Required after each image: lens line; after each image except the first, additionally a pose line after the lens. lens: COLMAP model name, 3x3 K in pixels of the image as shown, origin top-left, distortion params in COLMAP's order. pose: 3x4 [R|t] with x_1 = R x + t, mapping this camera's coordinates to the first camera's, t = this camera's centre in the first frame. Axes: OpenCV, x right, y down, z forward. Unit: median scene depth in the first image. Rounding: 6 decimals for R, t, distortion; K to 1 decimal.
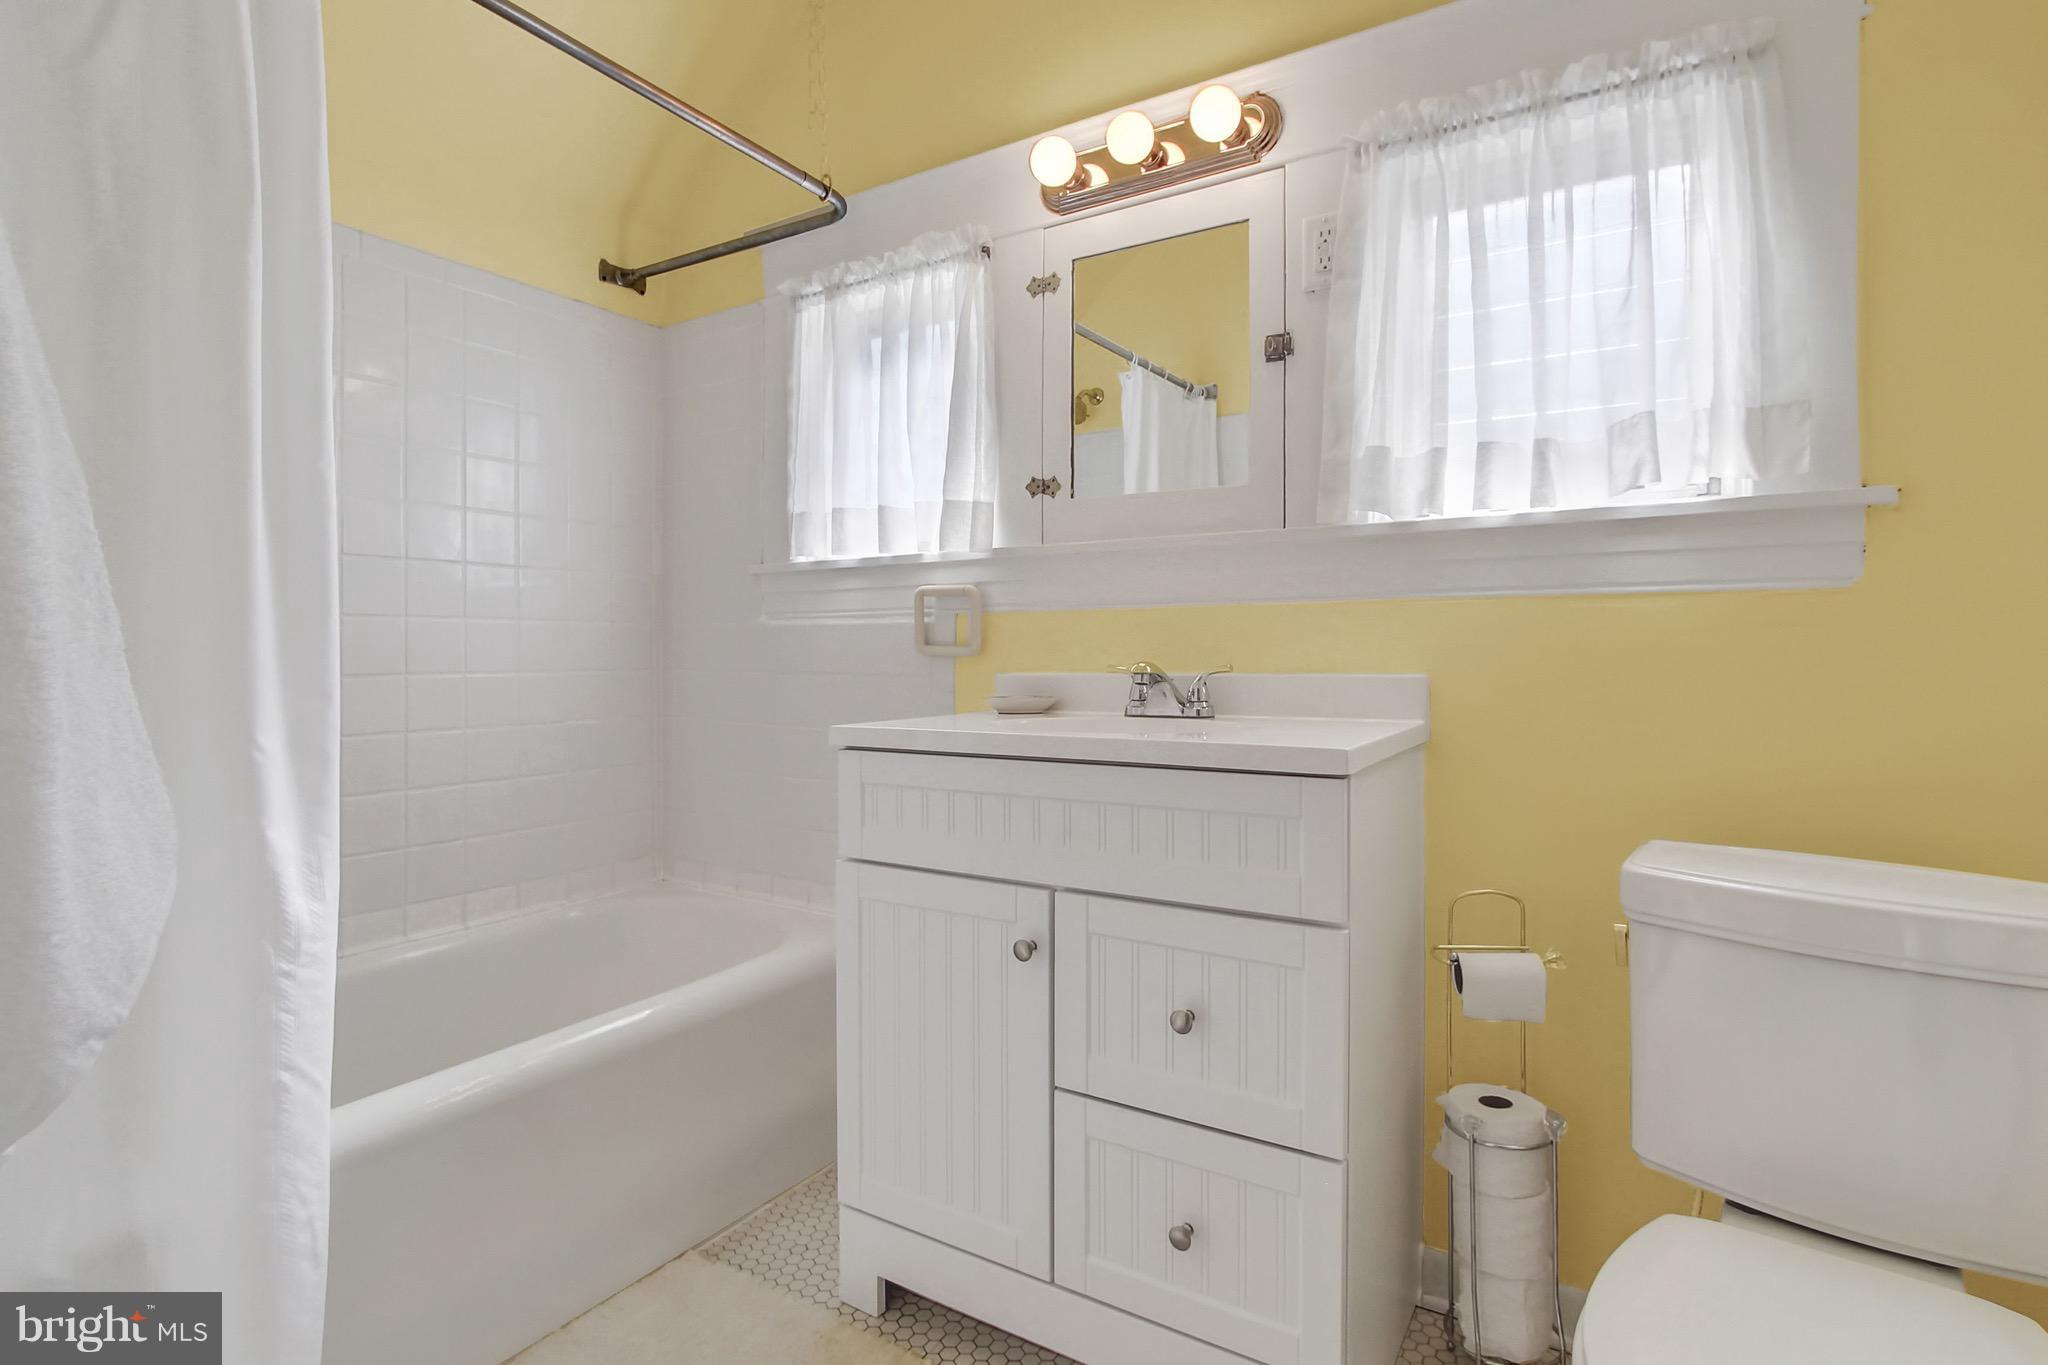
lens RADIAL K [[964.7, 0, 1024.2], [0, 964.7, 665.2], [0, 0, 1]] dist [-0.014451, 0.000427]
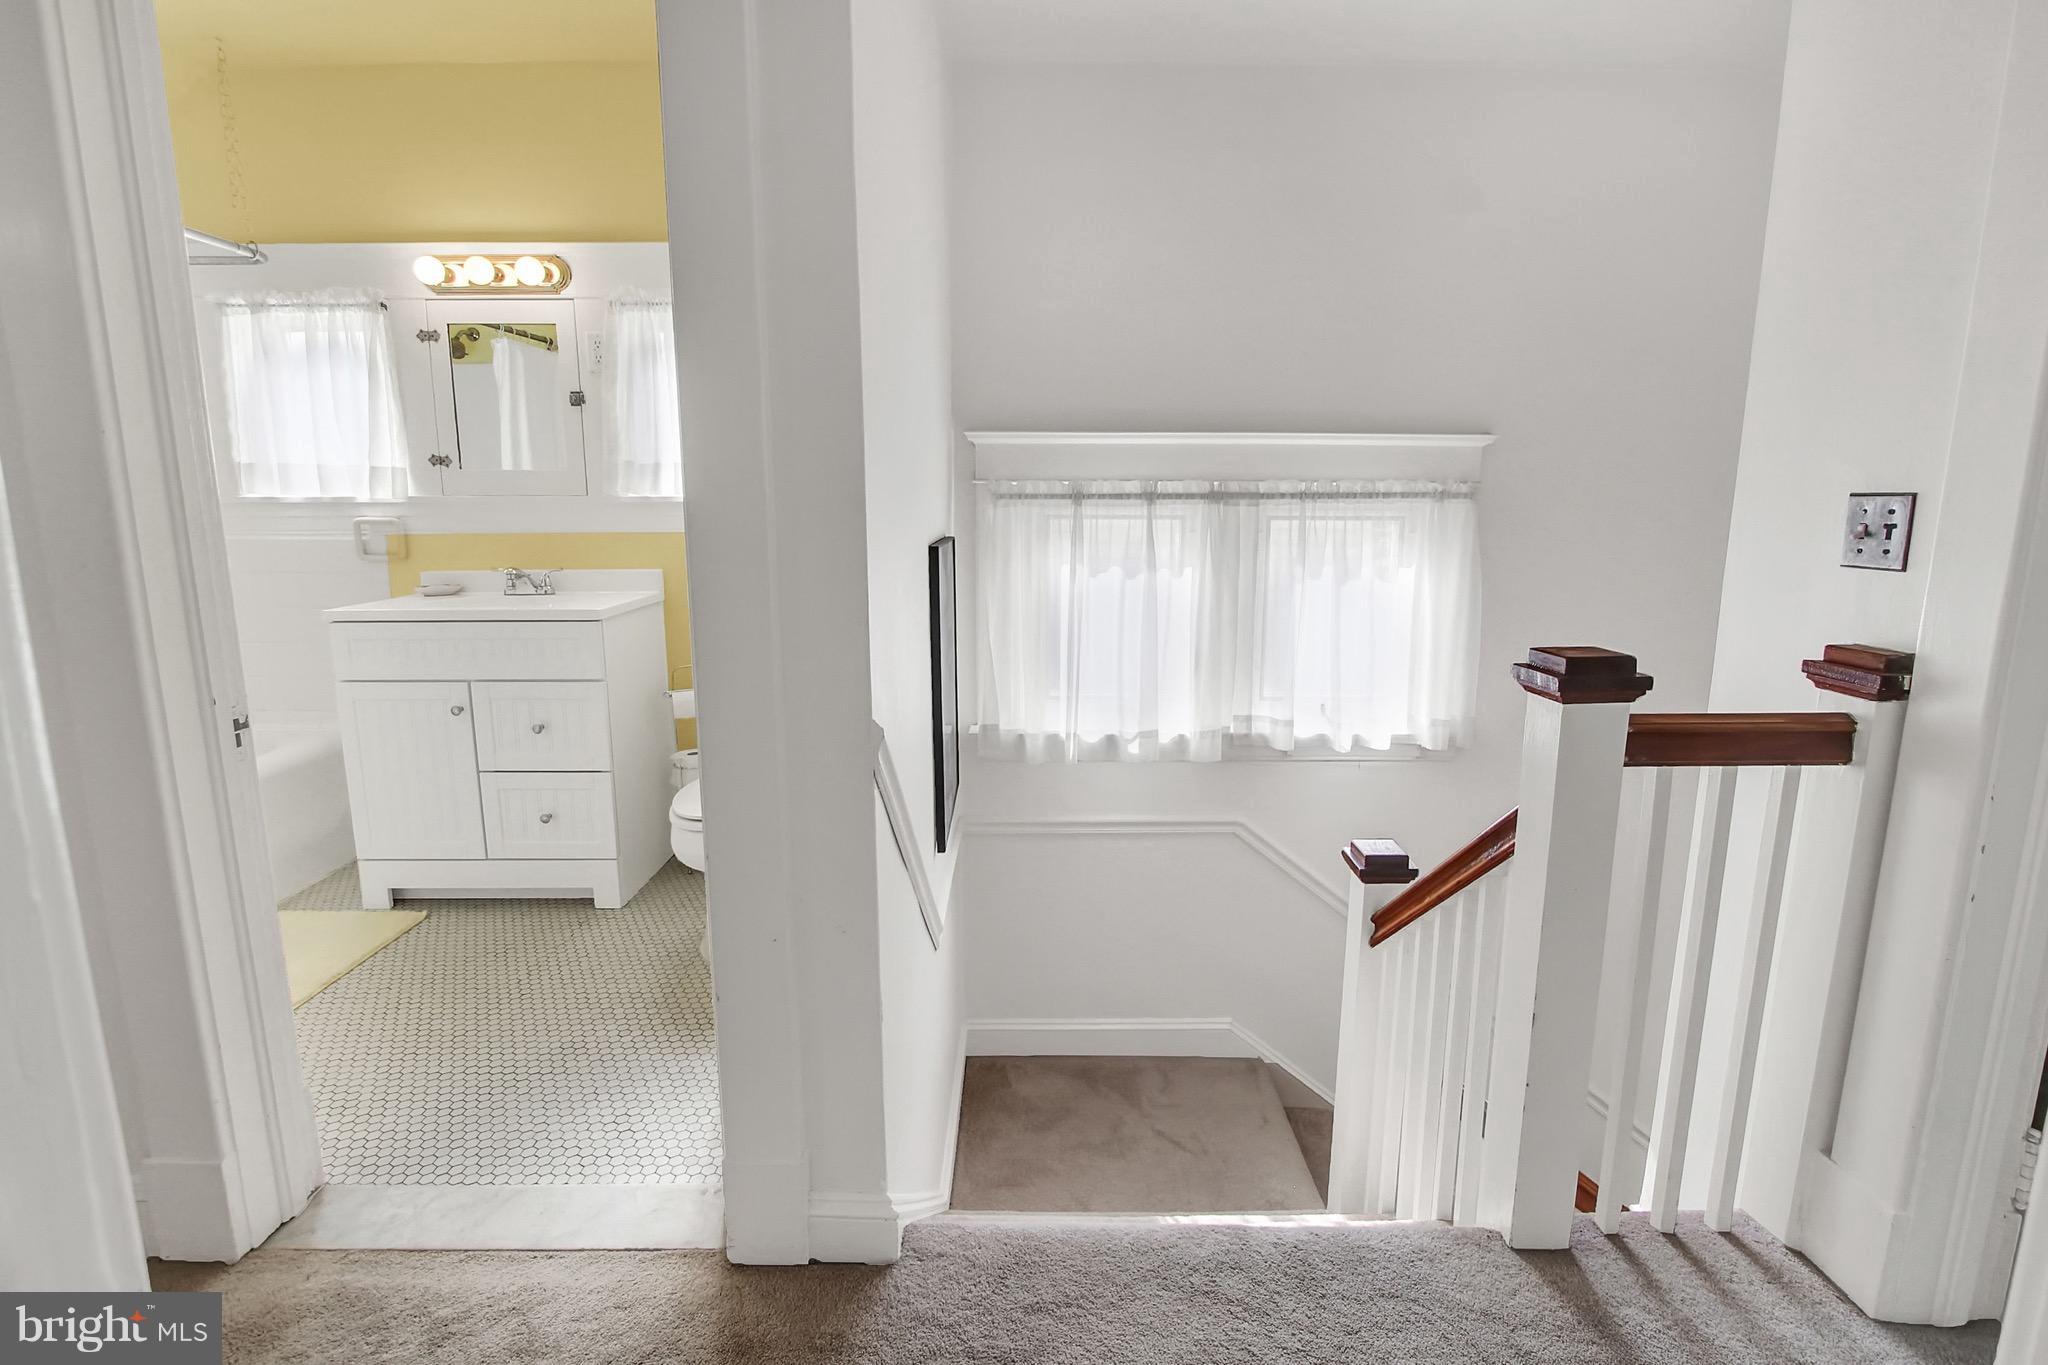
lens RADIAL K [[964.7, 0, 1032.1], [0, 964.7, 672.9], [0, 0, 1]] dist [-0.014451, 0.000427]
pose [[0.841104, -0.091223, 0.533126, -0.037541], [0.001222, 0.985992, 0.166786, -0.096977], [-0.540873, -0.139633, 0.829433, -1.010100]]
